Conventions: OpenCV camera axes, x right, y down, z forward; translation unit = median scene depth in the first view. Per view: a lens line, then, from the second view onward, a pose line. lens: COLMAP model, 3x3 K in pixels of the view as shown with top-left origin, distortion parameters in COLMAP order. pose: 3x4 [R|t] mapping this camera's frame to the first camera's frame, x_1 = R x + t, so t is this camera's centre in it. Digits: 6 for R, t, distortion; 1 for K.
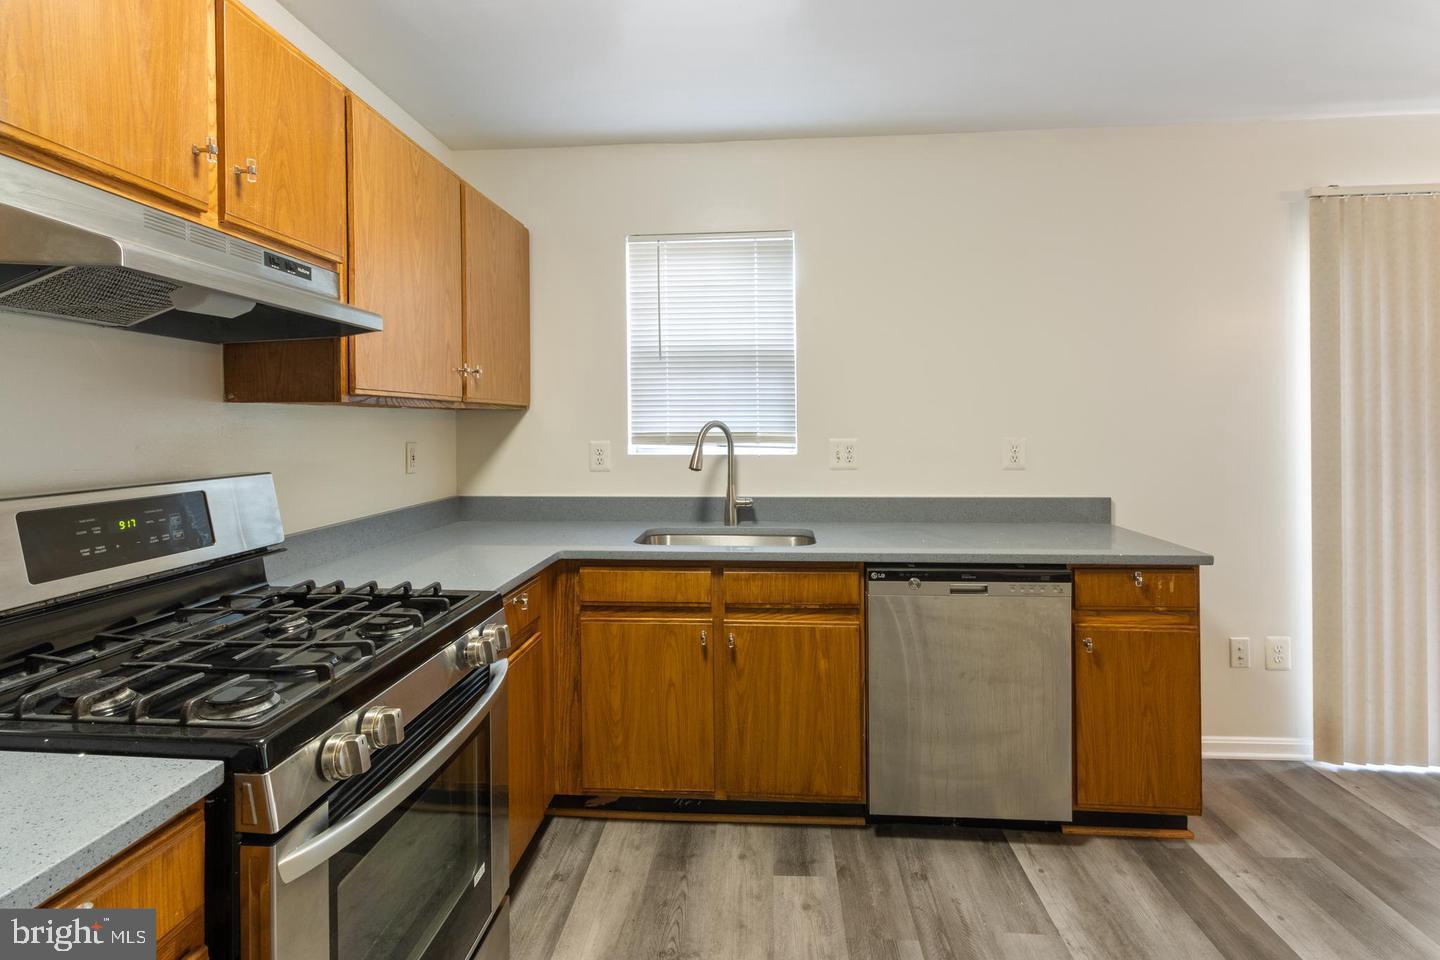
lens RADIAL K [[689.1, 0, 717.0], [0, 689.1, 428.3], [0, 0, 1]] dist [-0.000175, 0.000597]
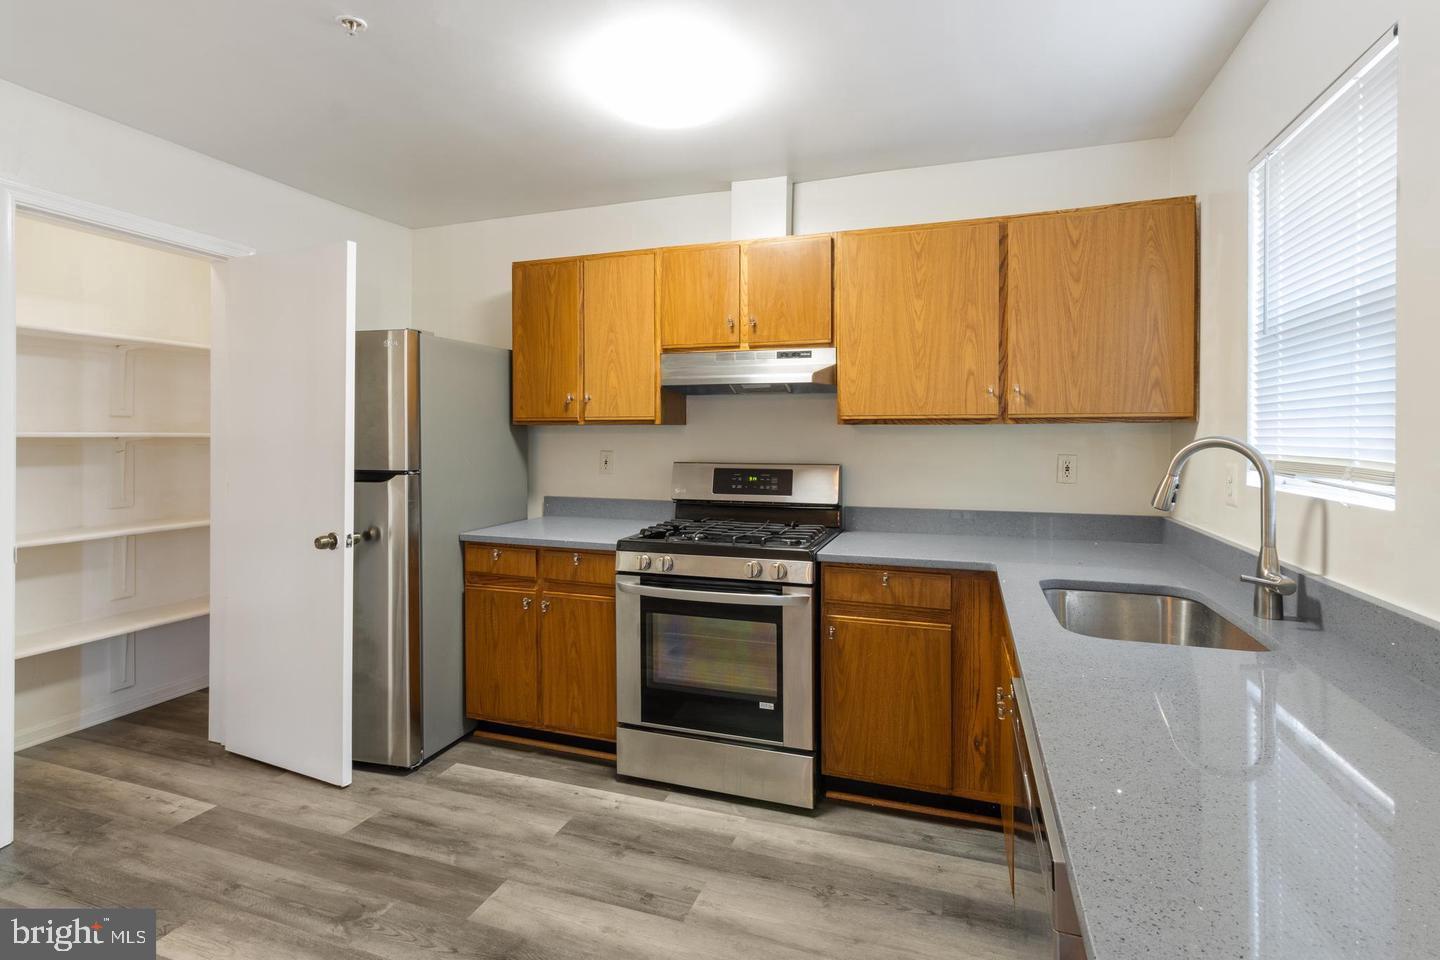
lens RADIAL K [[683.9, 0, 720.8], [0, 683.9, 443.3], [0, 0, 1]] dist [0.000596, 0.000561]
pose [[-0.252317, 0.017163, -0.967492, 0.886196], [-0.005679, 0.999799, 0.019217, -0.017575], [0.967628, 0.010343, -0.252169, 0.897869]]
